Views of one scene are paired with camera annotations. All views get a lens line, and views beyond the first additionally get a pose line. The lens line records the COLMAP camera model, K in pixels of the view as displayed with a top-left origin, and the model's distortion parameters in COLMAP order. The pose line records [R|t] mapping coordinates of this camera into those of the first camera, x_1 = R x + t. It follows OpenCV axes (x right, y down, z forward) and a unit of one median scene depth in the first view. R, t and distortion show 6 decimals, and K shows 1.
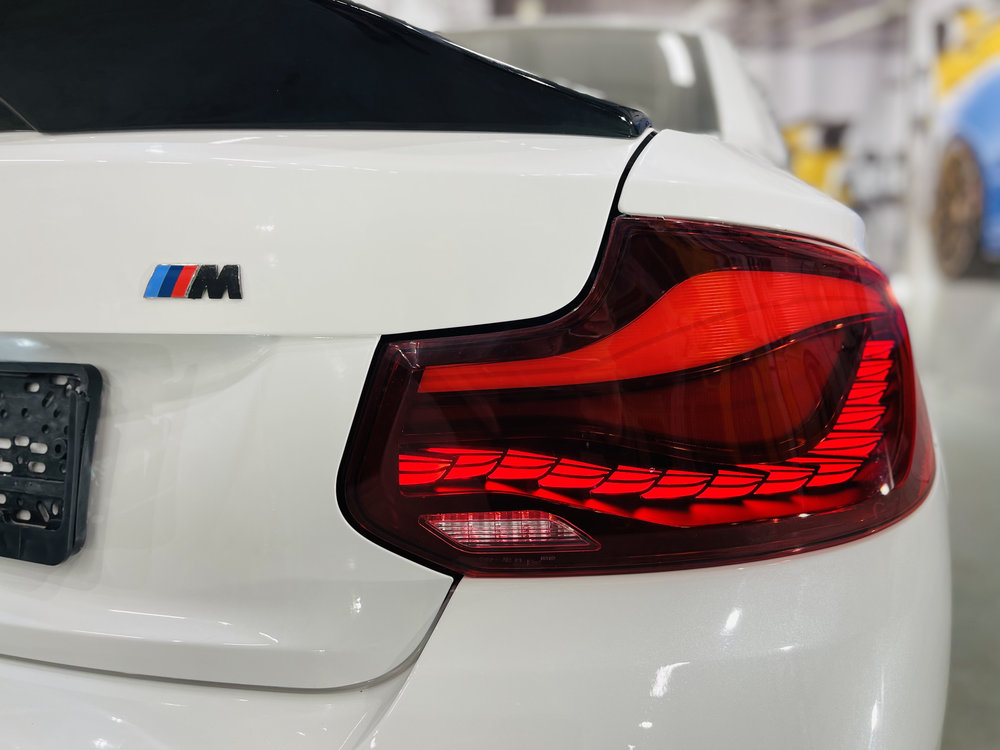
lens RADIAL K [[746.9, 0, 494.1], [0, 746.9, 368.0], [0, 0, 1]] dist [0.037655, -0.058607]
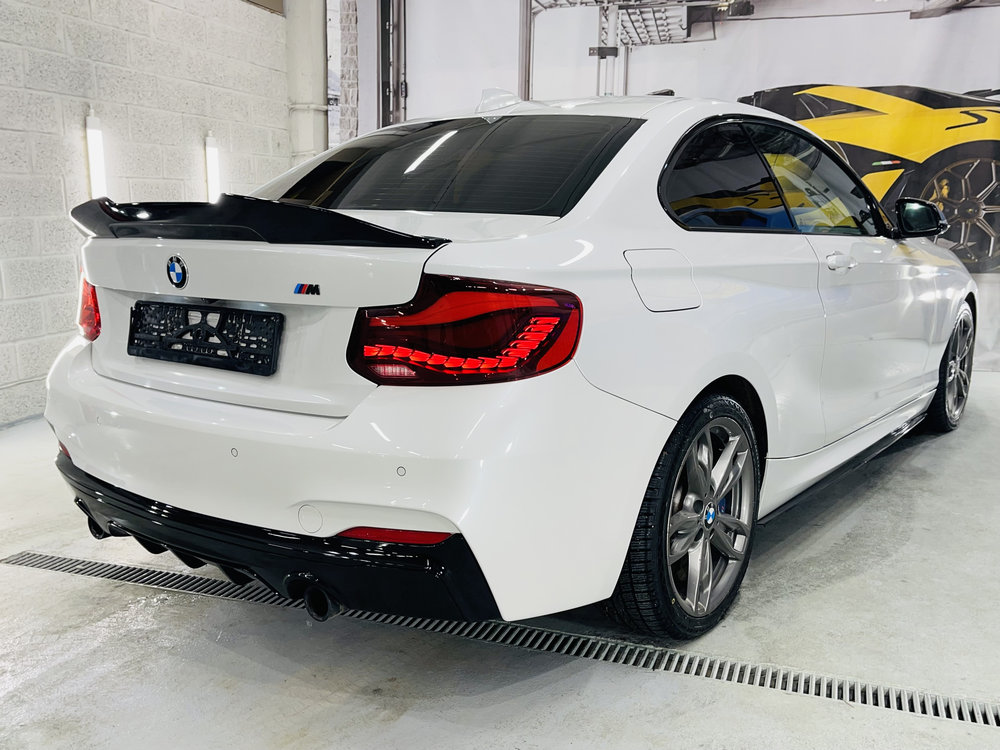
lens RADIAL K [[959.5, 0, 515.1], [0, 959.5, 393.2], [0, 0, 1]] dist [0.044192, 0.000000]
pose [[0.956029, 0.066650, -0.285598, 1.662357], [-0.053066, 0.997072, 0.055051, 0.060413], [0.288431, -0.037475, 0.956767, -2.725800]]
